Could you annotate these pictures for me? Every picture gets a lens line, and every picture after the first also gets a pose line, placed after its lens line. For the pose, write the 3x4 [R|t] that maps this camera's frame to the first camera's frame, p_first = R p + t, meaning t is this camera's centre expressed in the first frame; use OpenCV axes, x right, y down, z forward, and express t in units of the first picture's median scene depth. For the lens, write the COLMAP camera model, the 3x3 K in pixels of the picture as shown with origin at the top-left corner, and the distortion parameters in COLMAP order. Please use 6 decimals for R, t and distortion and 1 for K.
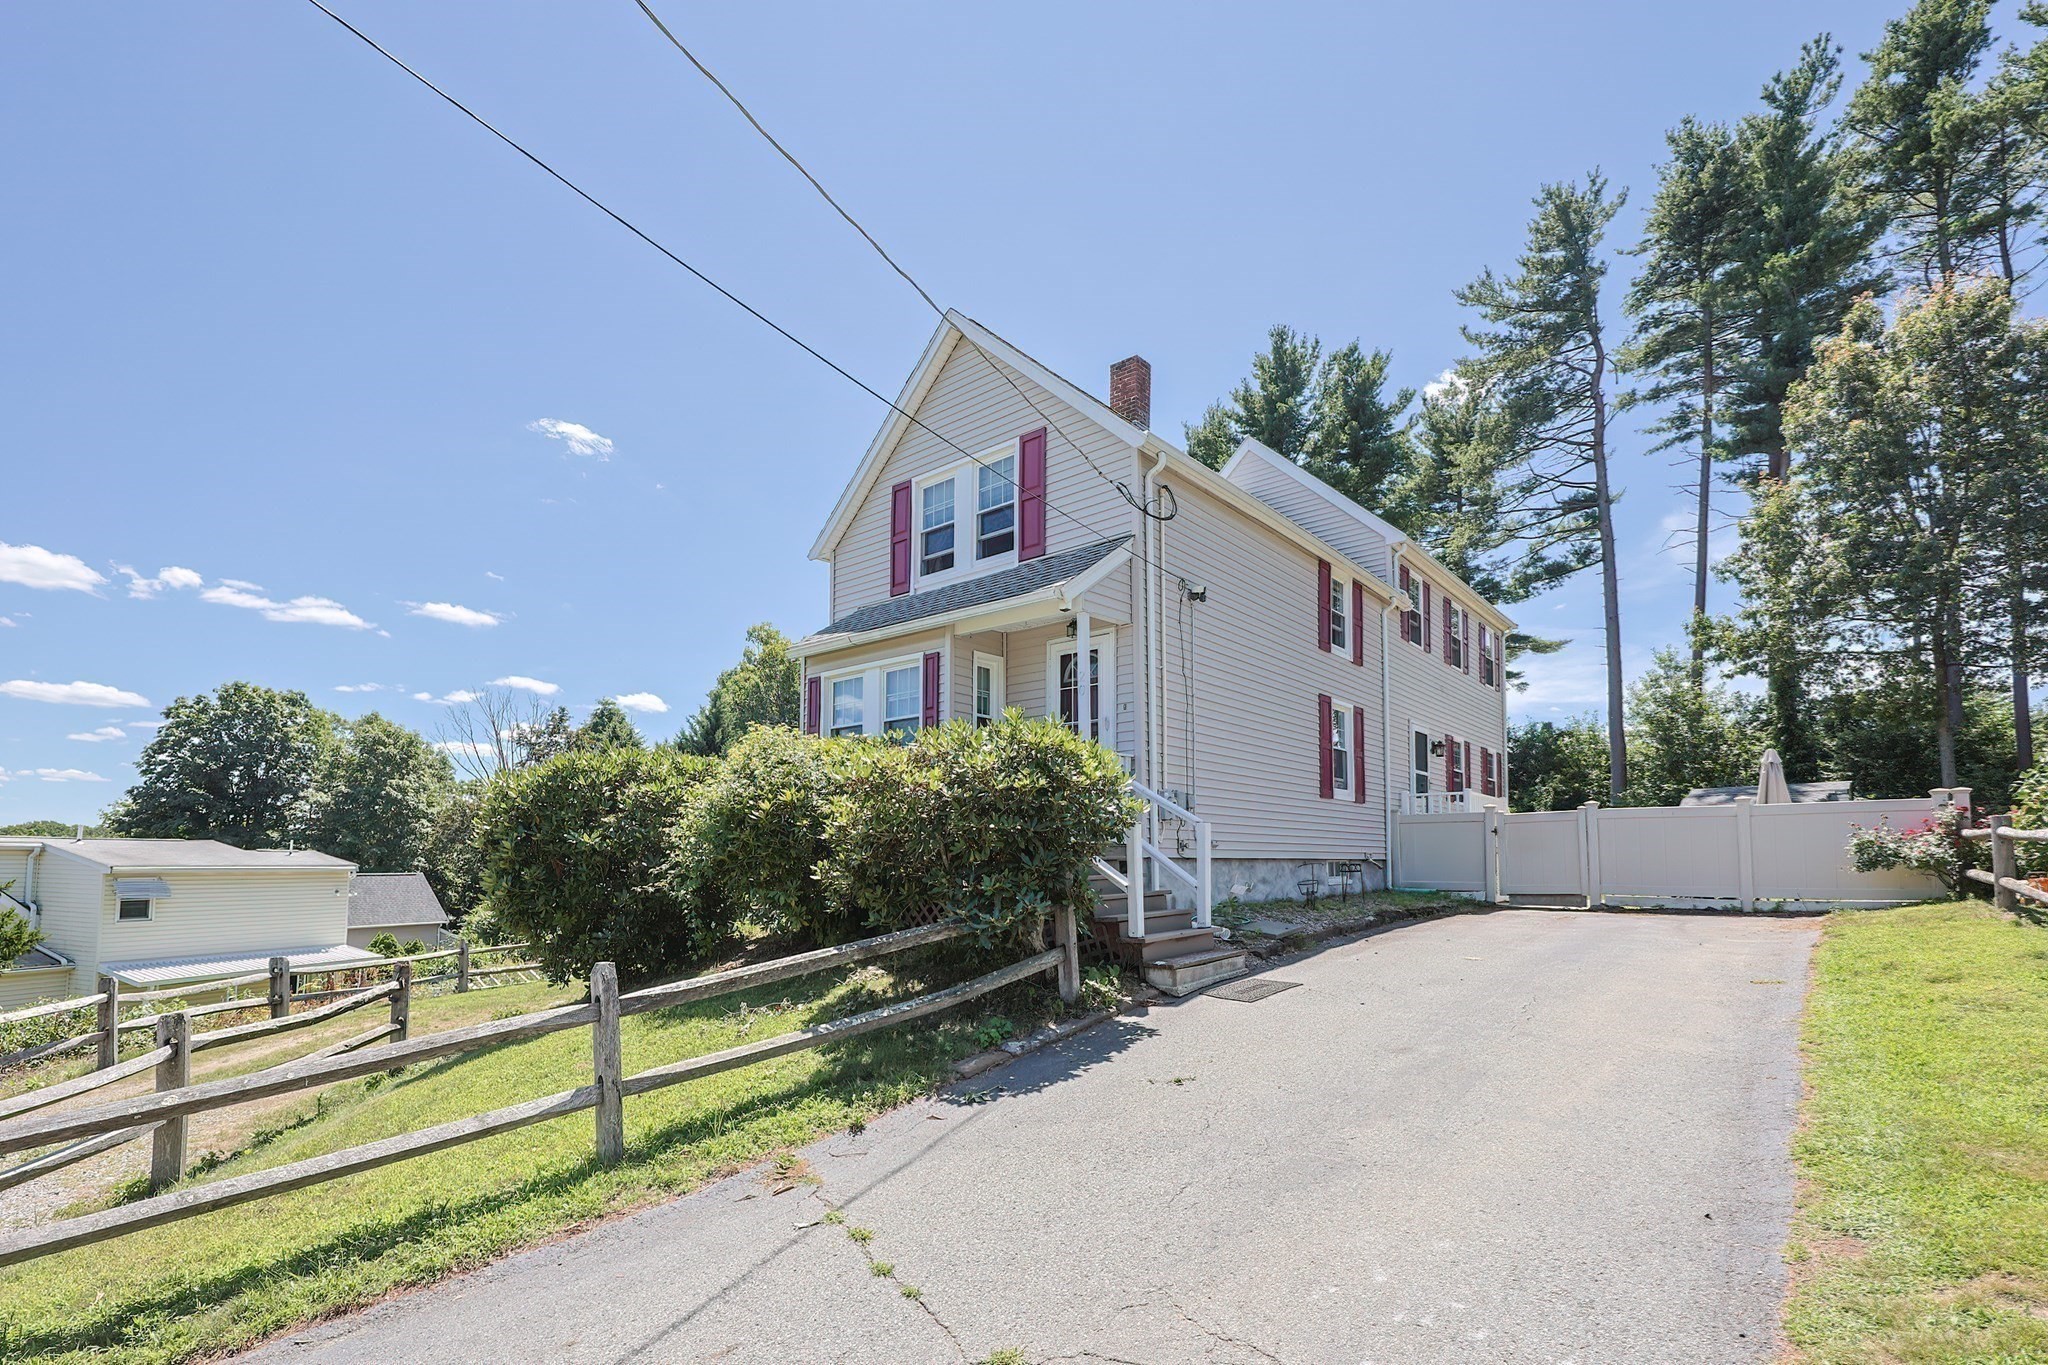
lens RADIAL K [[901.0, 0, 979.9], [0, 901.0, 837.0], [0, 0, 1]] dist [0.000674, -0.000429]
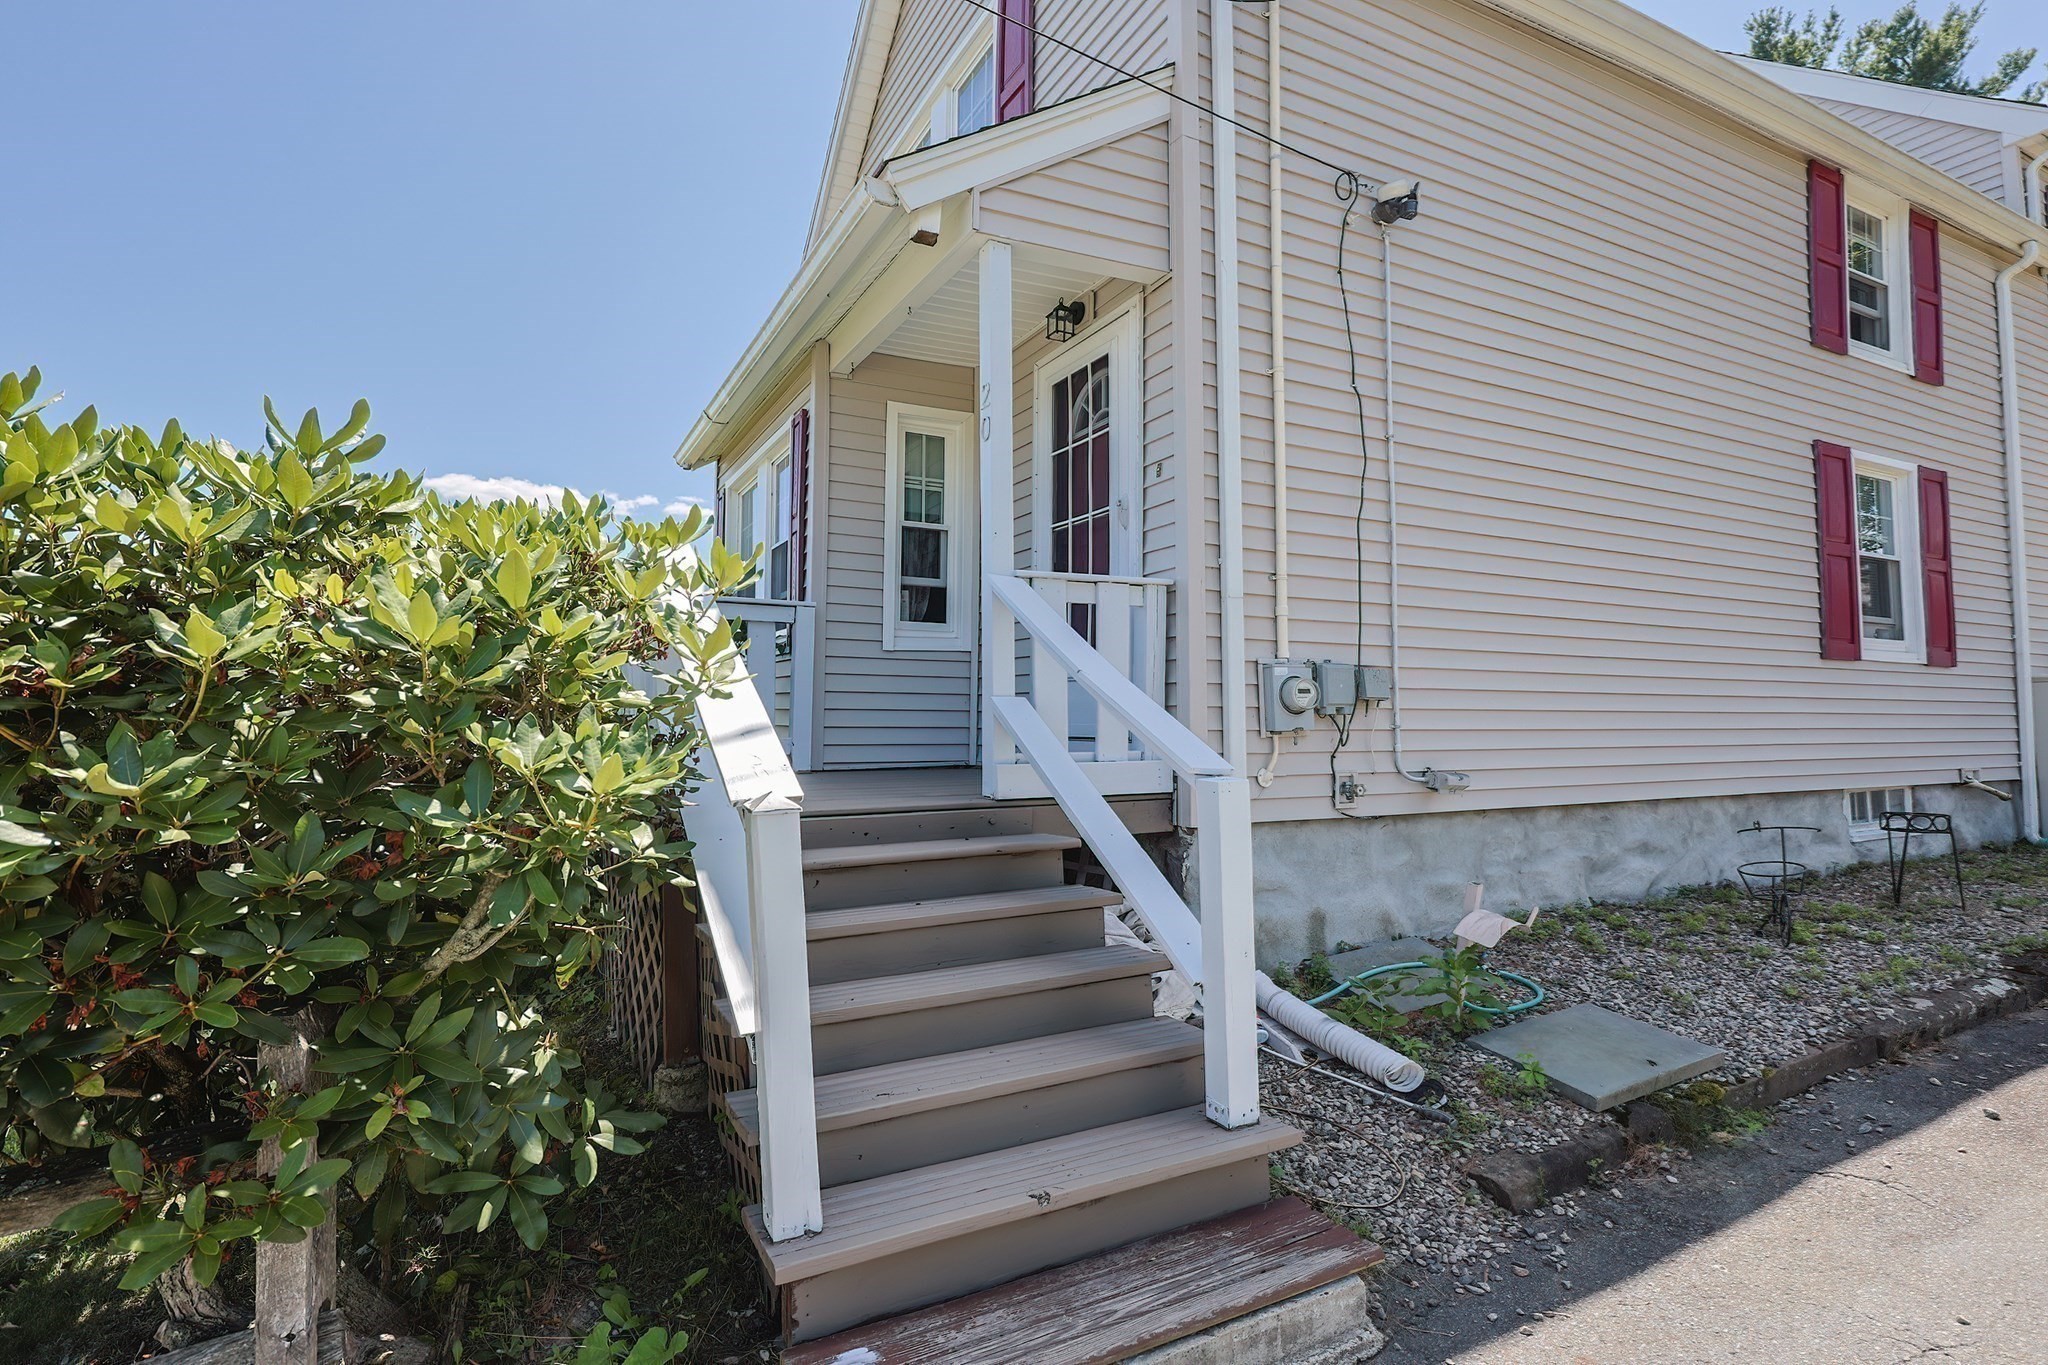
lens RADIAL K [[835.6, 0, 938.9], [0, 835.6, 688.6], [0, 0, 1]] dist [0.000527, 0.000183]
pose [[0.890291, -0.011867, -0.455238, 0.161478], [0.004374, 0.999837, -0.017510, -0.022005], [0.455371, 0.013598, 0.890198, 0.390147]]
